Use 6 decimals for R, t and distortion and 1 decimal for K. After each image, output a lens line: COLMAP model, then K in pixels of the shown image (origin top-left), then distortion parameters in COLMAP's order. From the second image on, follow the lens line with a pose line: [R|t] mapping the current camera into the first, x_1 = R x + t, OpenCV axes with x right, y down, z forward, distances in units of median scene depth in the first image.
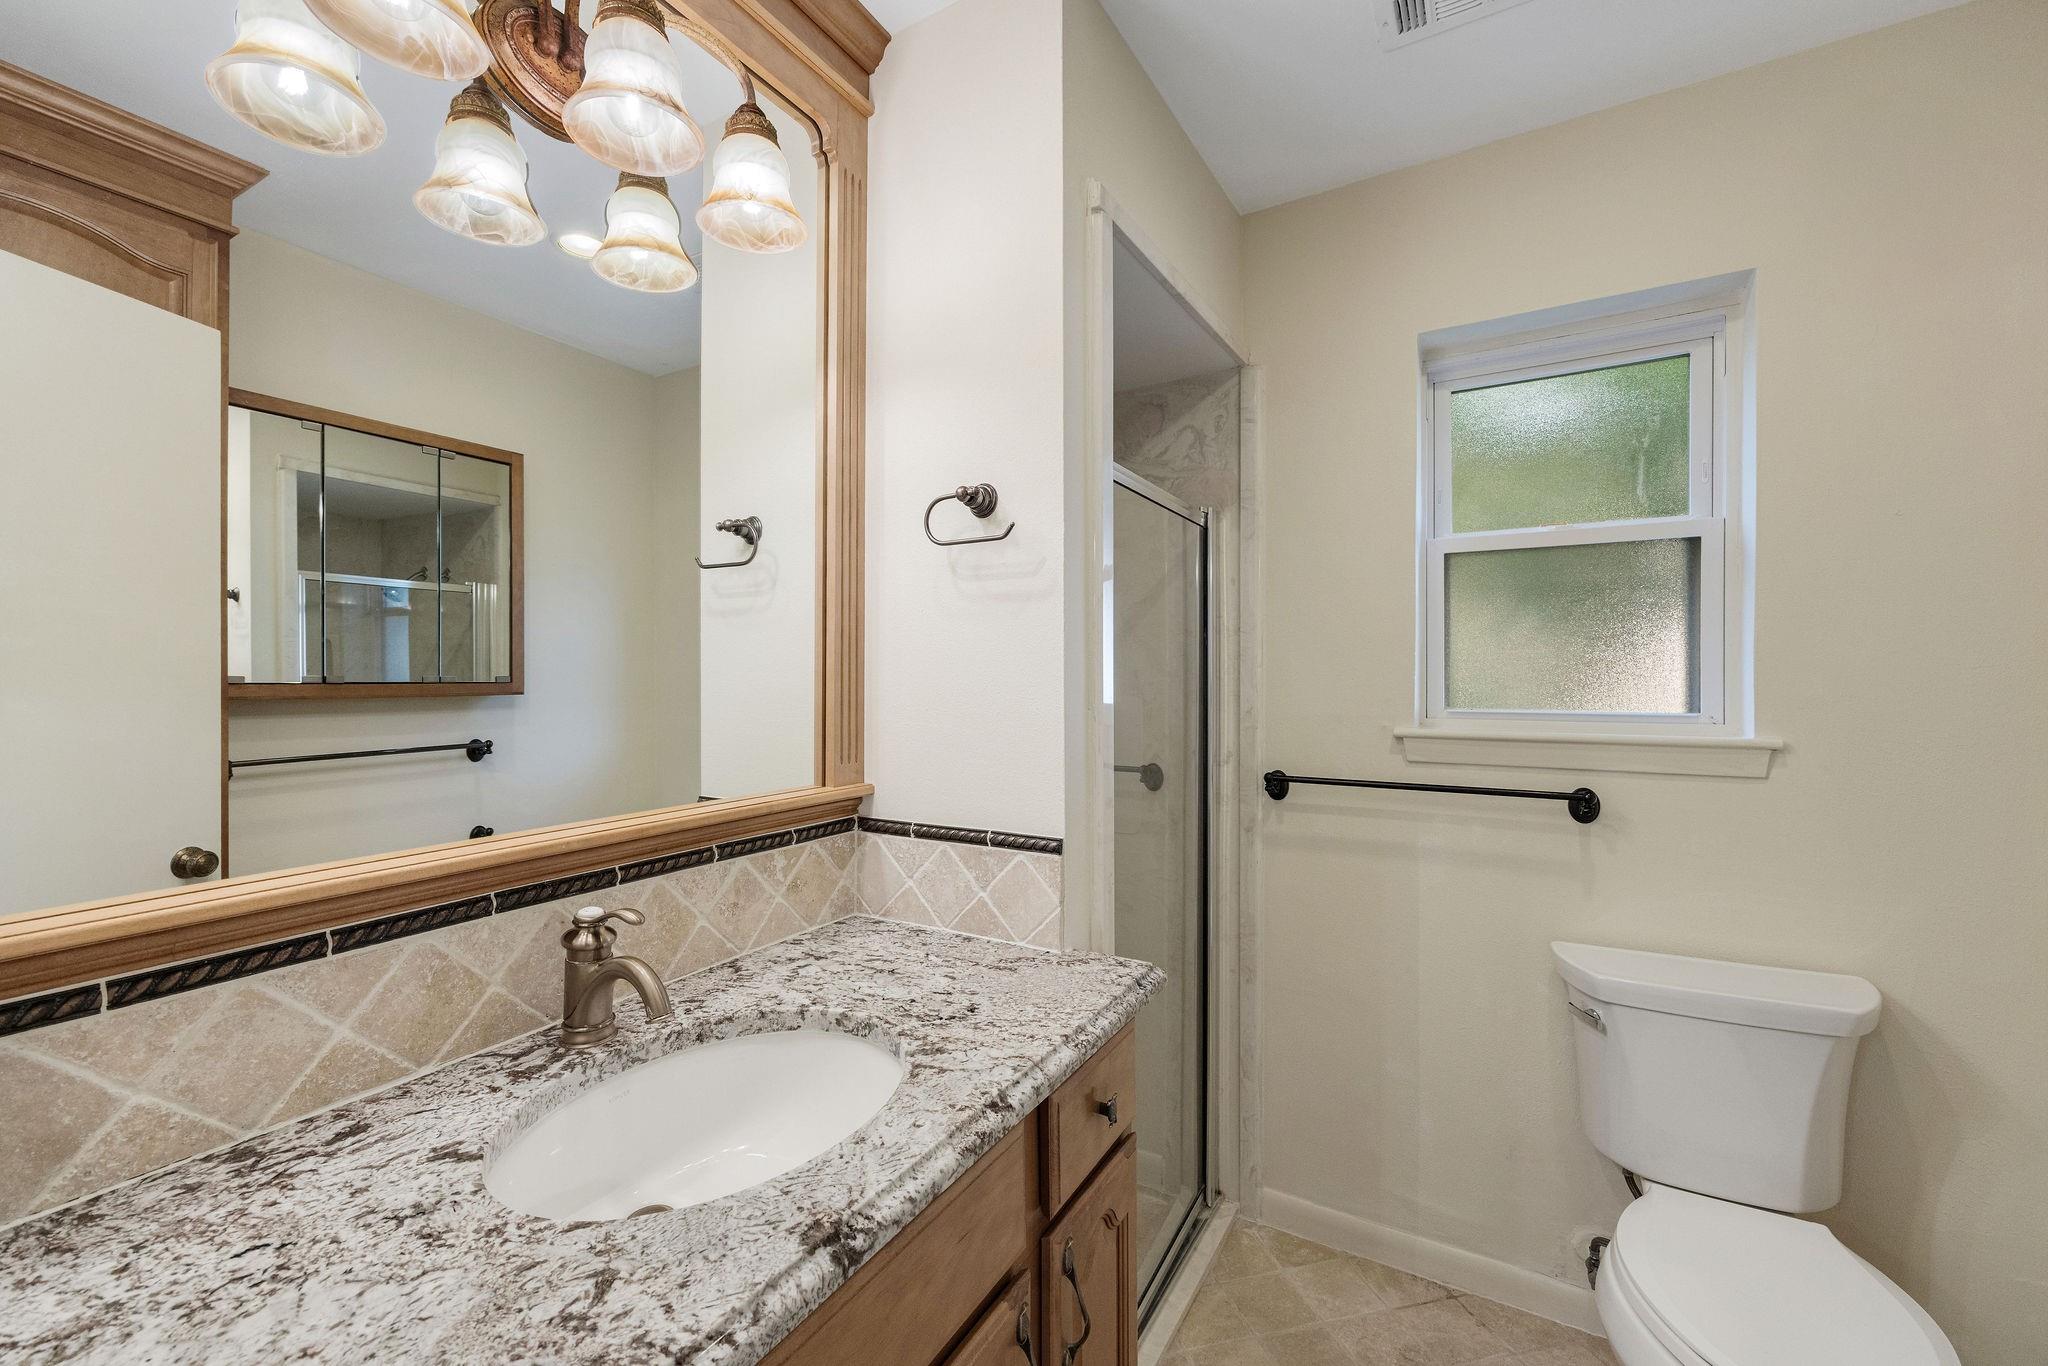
lens RADIAL K [[834.9, 0, 1020.7], [0, 834.9, 674.1], [0, 0, 1]] dist [0.002165, 0.000251]
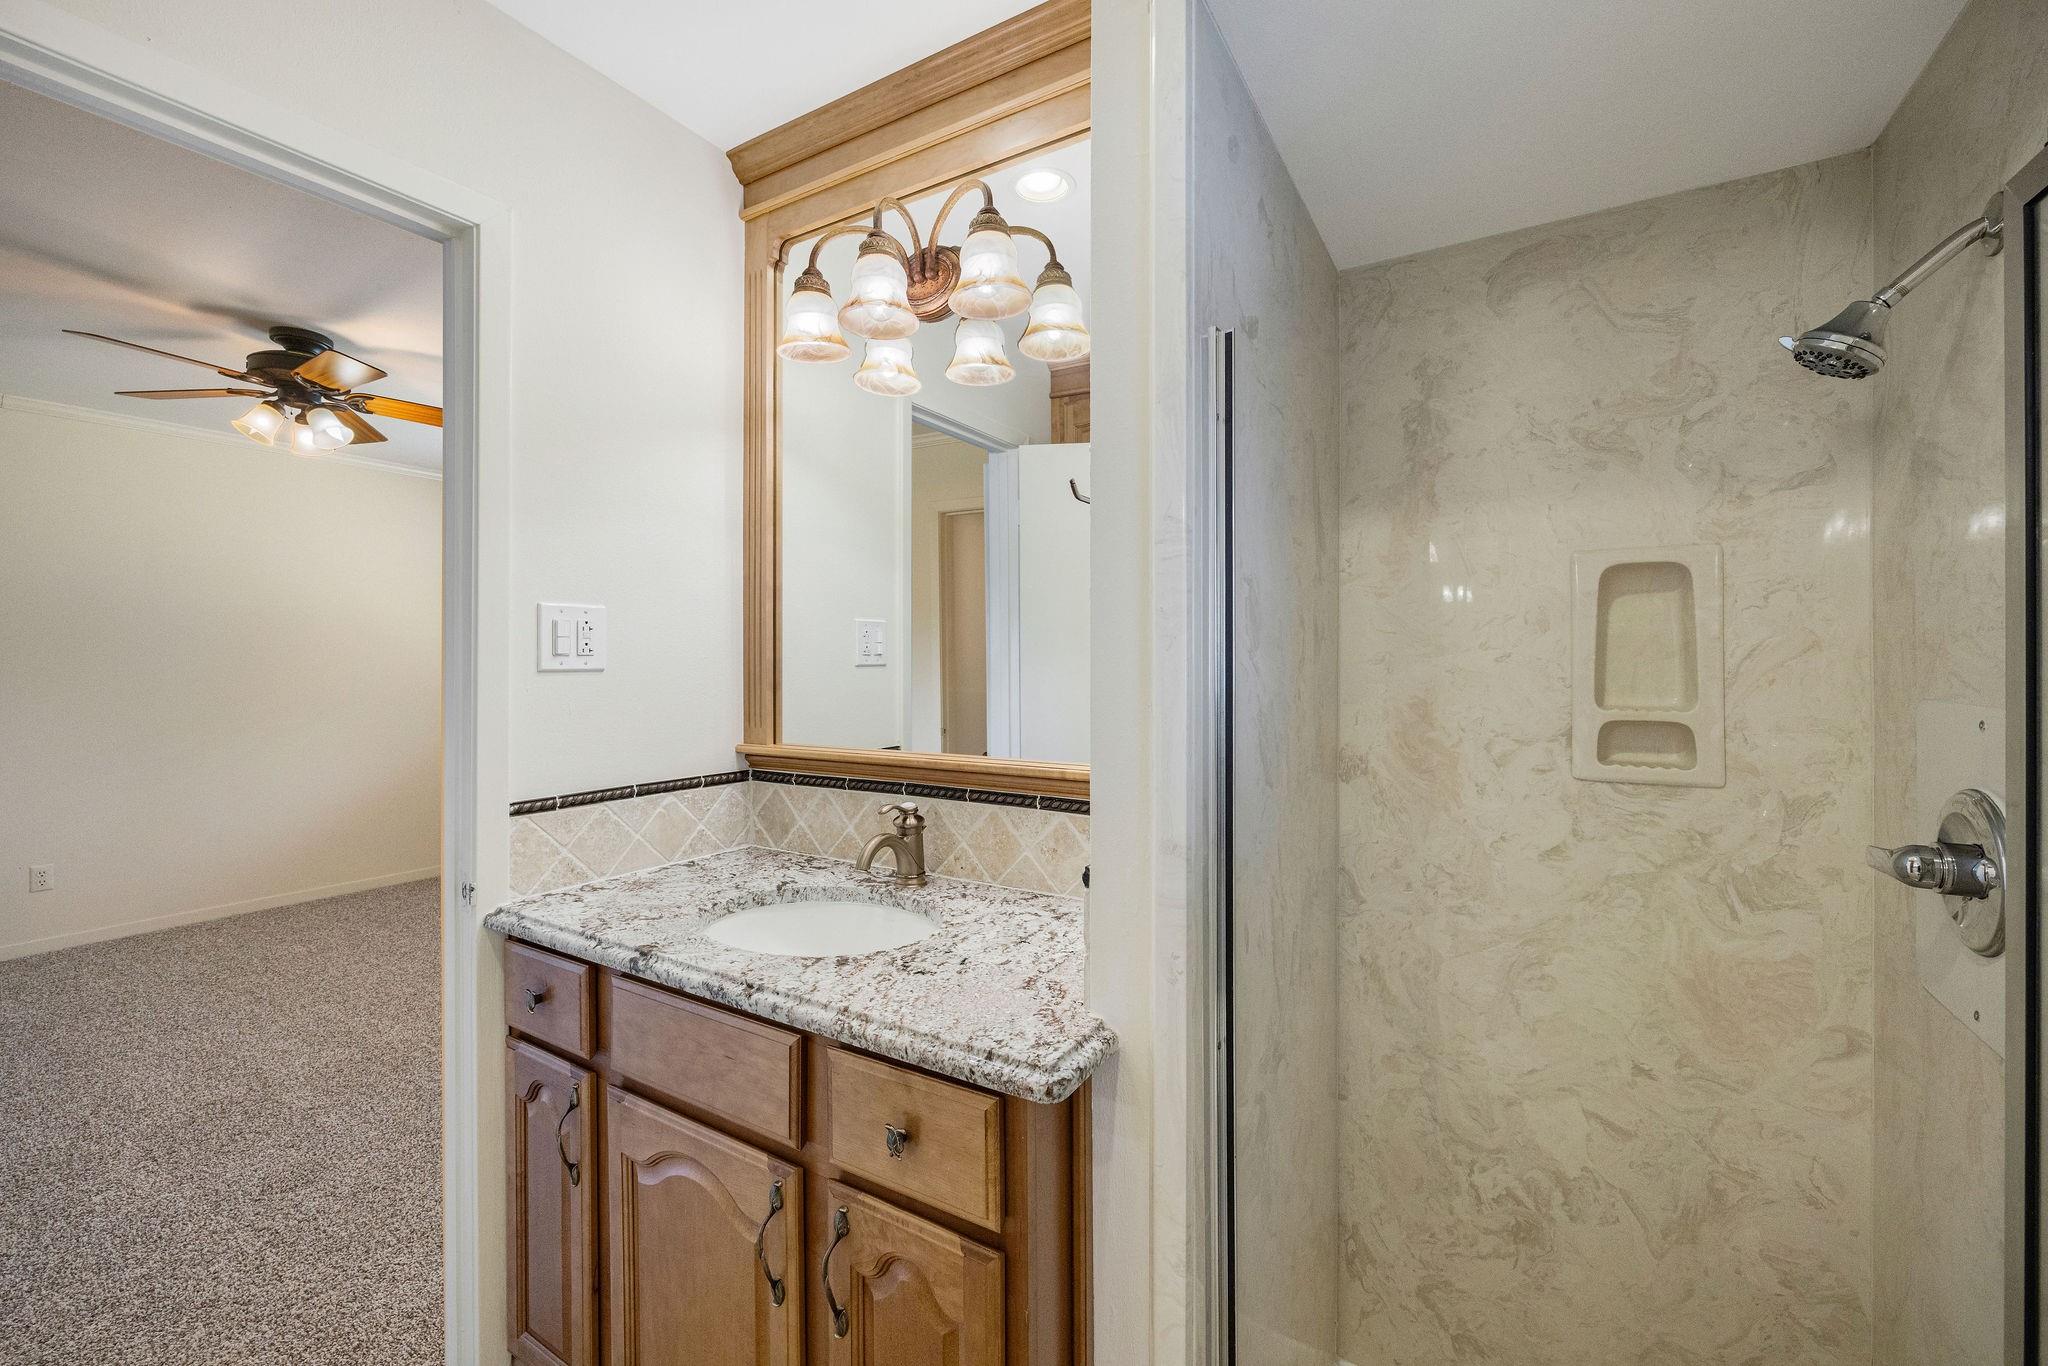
lens RADIAL K [[834.9, 0, 1007.0], [0, 834.9, 670.5], [0, 0, 1]] dist [0.002165, 0.000251]
pose [[-0.038599, 0.008916, -0.999215, 0.998349], [0.004248, 0.999953, 0.008758, 0.012676], [0.999246, -0.003907, -0.038635, 1.164873]]
